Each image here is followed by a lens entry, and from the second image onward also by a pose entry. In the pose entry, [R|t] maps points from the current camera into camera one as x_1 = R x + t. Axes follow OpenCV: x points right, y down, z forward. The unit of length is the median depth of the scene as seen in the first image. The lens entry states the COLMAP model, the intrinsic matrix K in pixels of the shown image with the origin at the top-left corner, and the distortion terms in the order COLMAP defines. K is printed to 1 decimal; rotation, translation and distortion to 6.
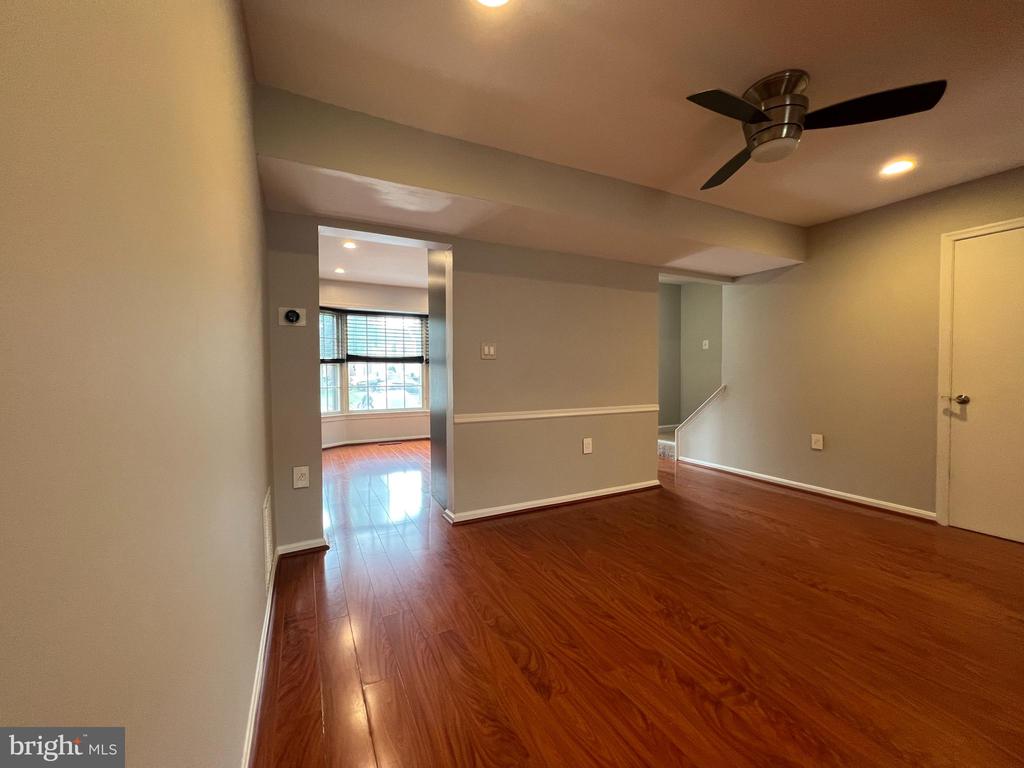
lens RADIAL K [[411.1, 0, 512.4], [0, 411.1, 384.3], [0, 0, 1]] dist [-0.006850, 0.002172]
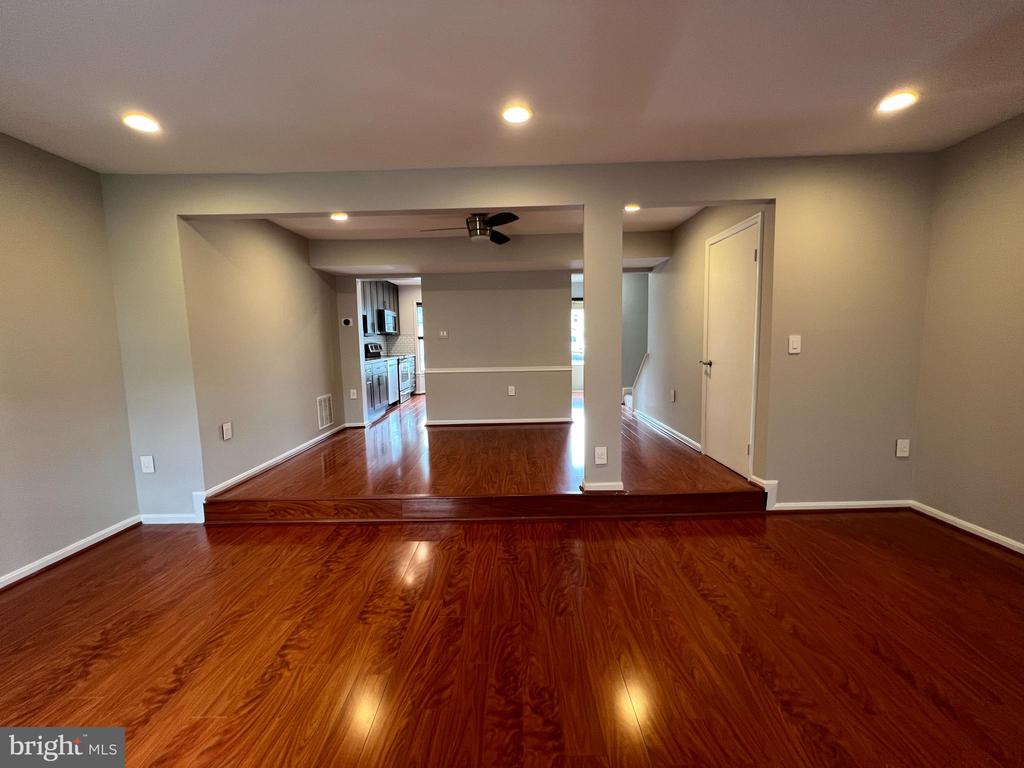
lens RADIAL K [[411.1, 0, 514.9], [0, 411.1, 379.2], [0, 0, 1]] dist [-0.006850, 0.002172]
pose [[0.894046, 0.028237, -0.447085, 1.240294], [0.000346, 0.997968, 0.063721, 0.003629], [0.447976, -0.057124, 0.892219, -0.583775]]
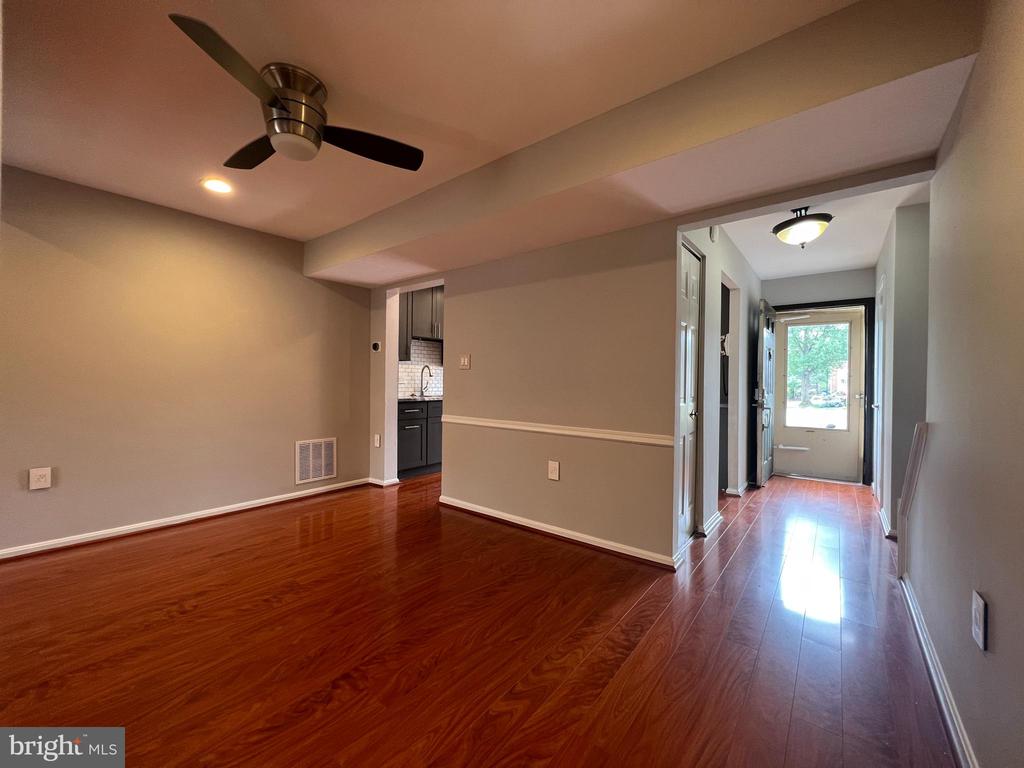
lens RADIAL K [[411.1, 0, 511.1], [0, 411.1, 382.7], [0, 0, 1]] dist [-0.006850, 0.002172]
pose [[0.414406, 0.014490, -0.909977, 1.225401], [-0.043970, 0.999024, -0.004116, -0.028759], [0.909029, 0.041718, 0.414639, 0.769881]]
